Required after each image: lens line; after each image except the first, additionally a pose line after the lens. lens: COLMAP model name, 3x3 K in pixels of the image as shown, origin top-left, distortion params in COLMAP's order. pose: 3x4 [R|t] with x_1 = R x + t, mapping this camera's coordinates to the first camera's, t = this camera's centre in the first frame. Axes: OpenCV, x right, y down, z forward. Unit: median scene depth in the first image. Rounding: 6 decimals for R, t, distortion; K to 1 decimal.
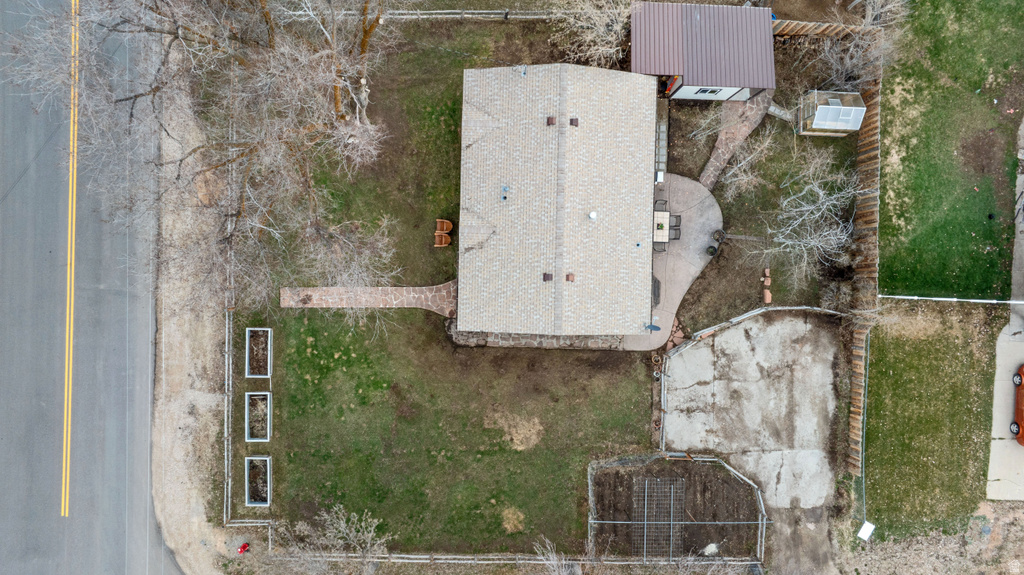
lens RADIAL K [[720.5, 0, 512.0], [0, 720.5, 287.5], [0, 0, 1]] dist [-0.020637, -0.003359]
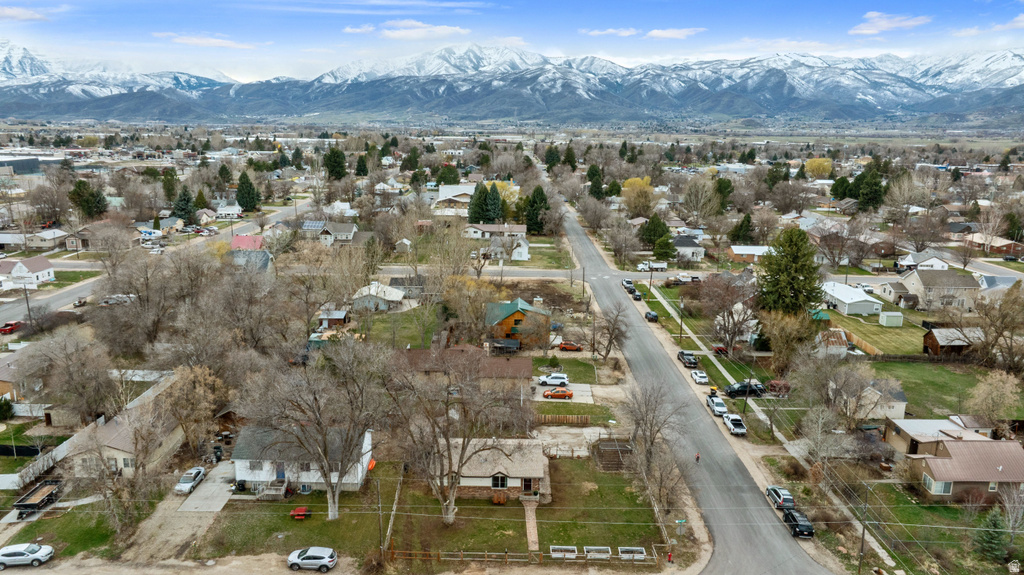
lens RADIAL K [[720.5, 0, 512.0], [0, 720.5, 287.5], [0, 0, 1]] dist [-0.020637, -0.003359]
pose [[-0.025115, -0.272162, 0.961924, -1.883306], [0.999685, -0.006887, 0.024153, -0.081160], [0.000051, 0.962227, 0.272249, -0.169752]]
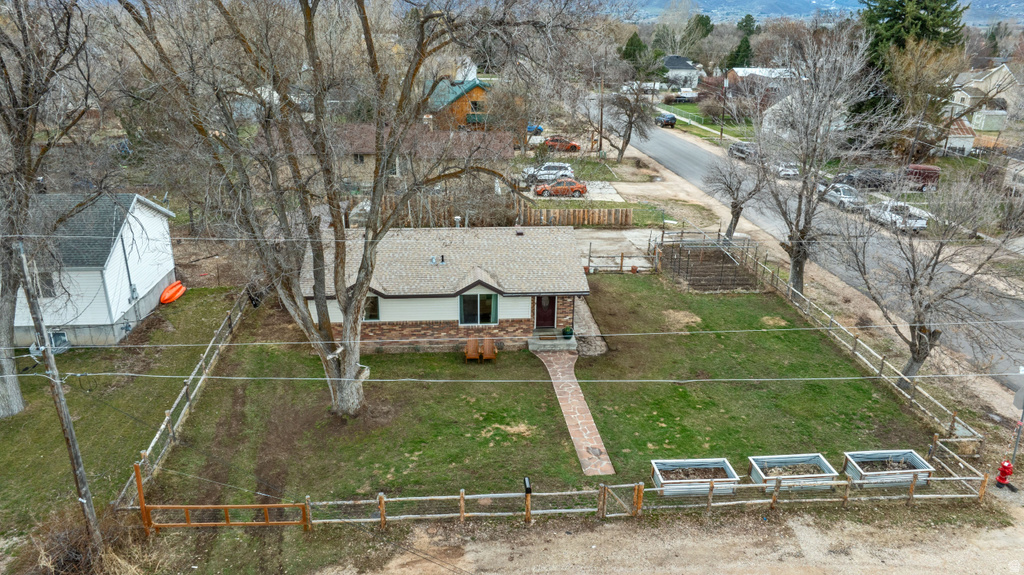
lens RADIAL K [[720.5, 0, 512.0], [0, 720.5, 287.5], [0, 0, 1]] dist [-0.020637, -0.003359]
pose [[-0.115170, -0.391674, 0.912868, -0.801357], [0.993345, -0.044404, 0.106271, -0.119507], [-0.001088, 0.919032, 0.394181, 0.579077]]
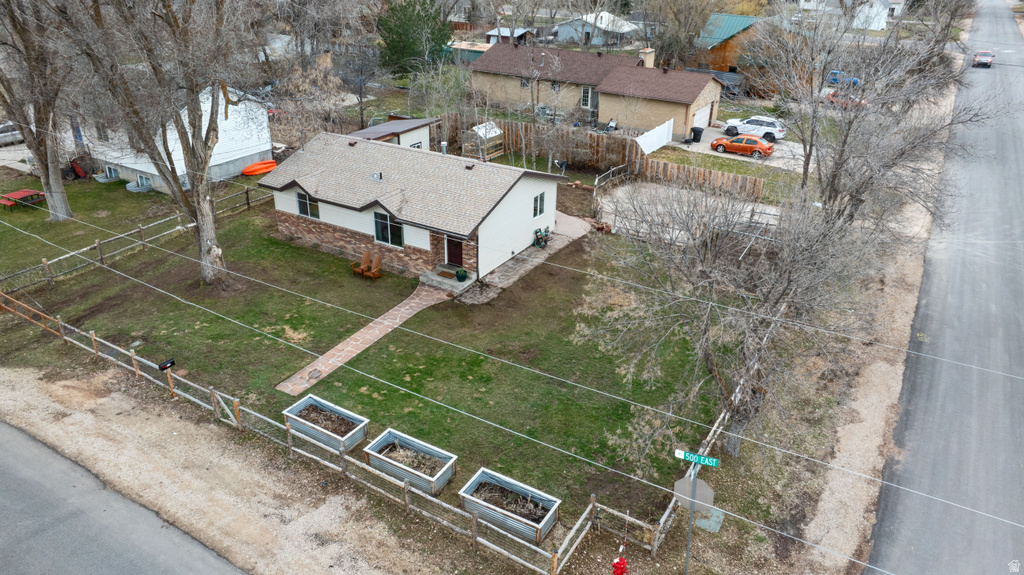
lens RADIAL K [[720.5, 0, 512.0], [0, 720.5, 287.5], [0, 0, 1]] dist [-0.020637, -0.003359]
pose [[0.491578, -0.414878, 0.765655, -0.662641], [0.870656, 0.216401, -0.441733, 0.450724], [0.017576, 0.883769, 0.467594, 0.591374]]
